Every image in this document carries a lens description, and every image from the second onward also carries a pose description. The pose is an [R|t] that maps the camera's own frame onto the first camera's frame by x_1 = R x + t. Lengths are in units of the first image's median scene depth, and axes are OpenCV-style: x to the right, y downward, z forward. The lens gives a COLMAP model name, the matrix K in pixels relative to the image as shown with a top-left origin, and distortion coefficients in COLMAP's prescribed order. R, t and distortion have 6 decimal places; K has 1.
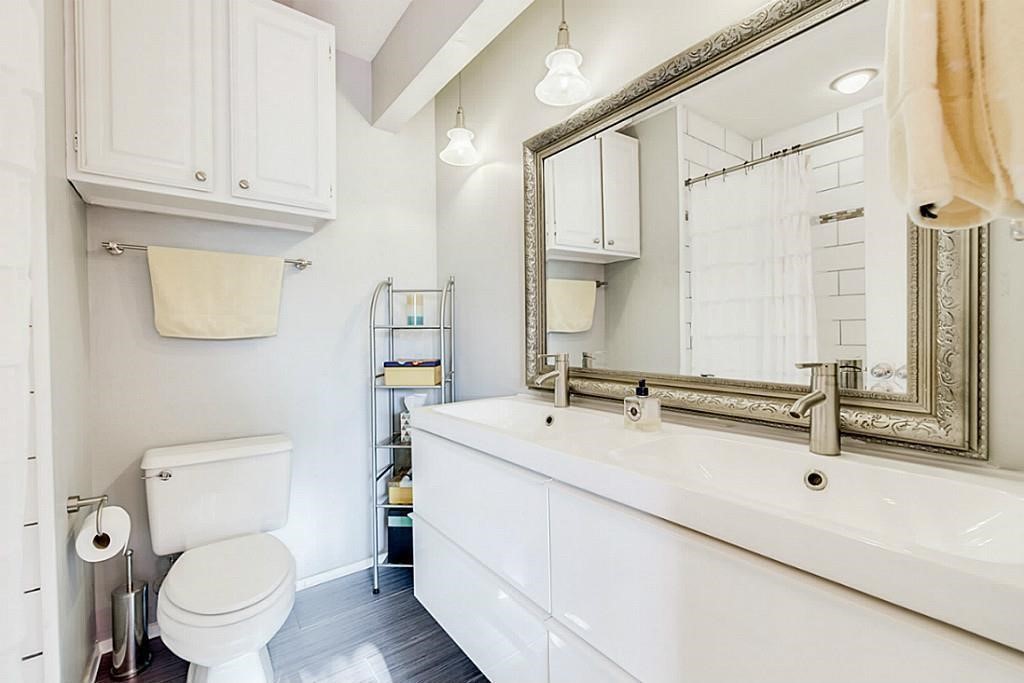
lens RADIAL K [[440.2, 0, 513.1], [0, 440.2, 339.5], [0, 0, 1]] dist [0.000192, -0.001862]
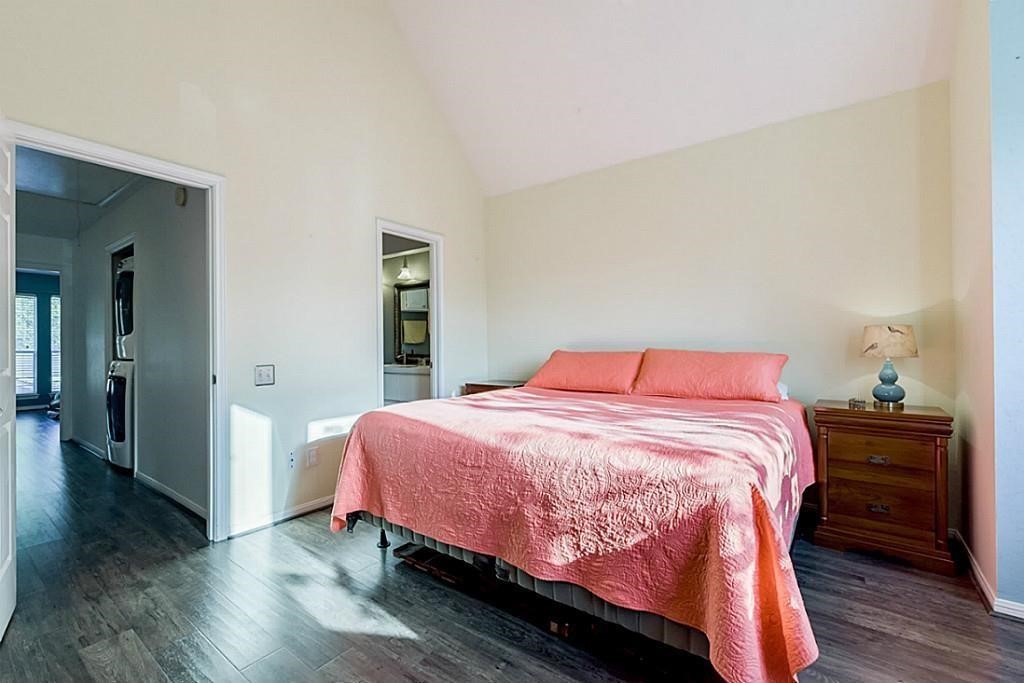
lens RADIAL K [[440.2, 0, 510.2], [0, 440.2, 341.2], [0, 0, 1]] dist [0.000192, -0.001862]
pose [[0.954642, 0.002101, 0.297750, -0.127539], [0.000987, 0.999947, -0.010222, 0.000963], [-0.297755, 0.010052, 0.954589, -2.444498]]
